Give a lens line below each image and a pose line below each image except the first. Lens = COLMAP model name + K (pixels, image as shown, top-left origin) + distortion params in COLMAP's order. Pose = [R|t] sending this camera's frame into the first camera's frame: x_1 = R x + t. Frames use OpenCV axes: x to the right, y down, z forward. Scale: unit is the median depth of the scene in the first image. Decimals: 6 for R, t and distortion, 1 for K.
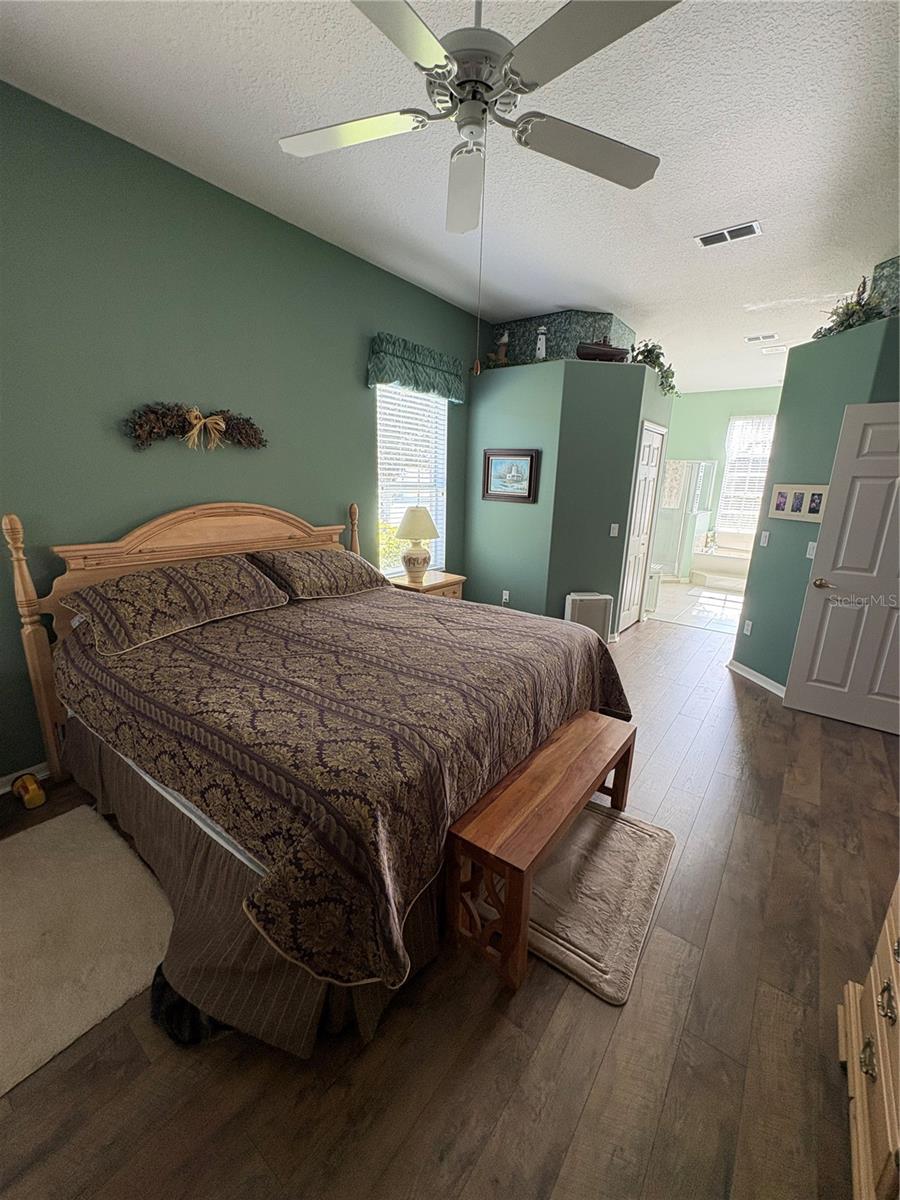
lens RADIAL K [[477.4, 0, 448.1], [0, 477.4, 599.3], [0, 0, 1]] dist [-0.000127, -0.000044]
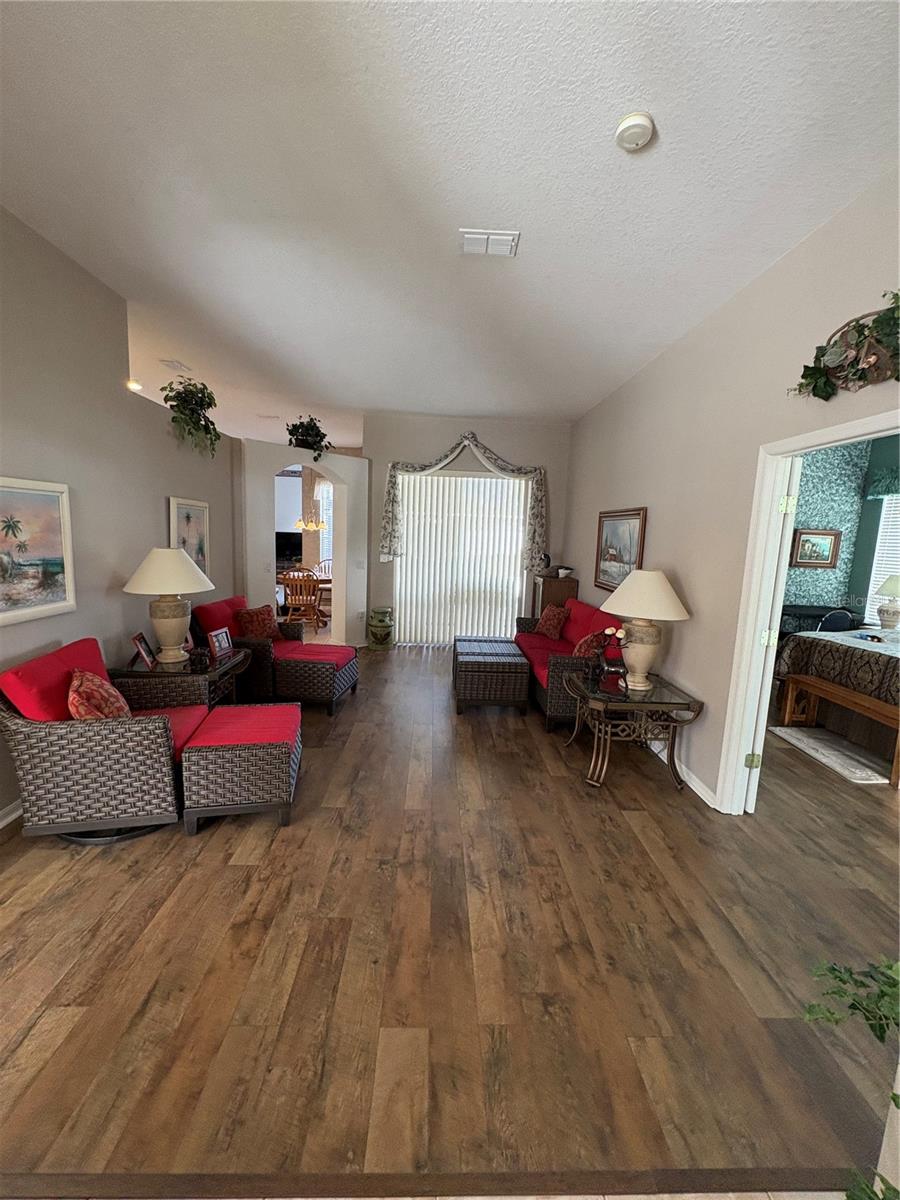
lens RADIAL K [[477.4, 0, 448.0], [0, 477.4, 598.6], [0, 0, 1]] dist [-0.000127, -0.000044]
pose [[-0.778651, 0.024547, -0.626977, 1.715880], [-0.218294, 0.926216, 0.307364, -0.158674], [0.588260, 0.376194, -0.715841, 0.785478]]
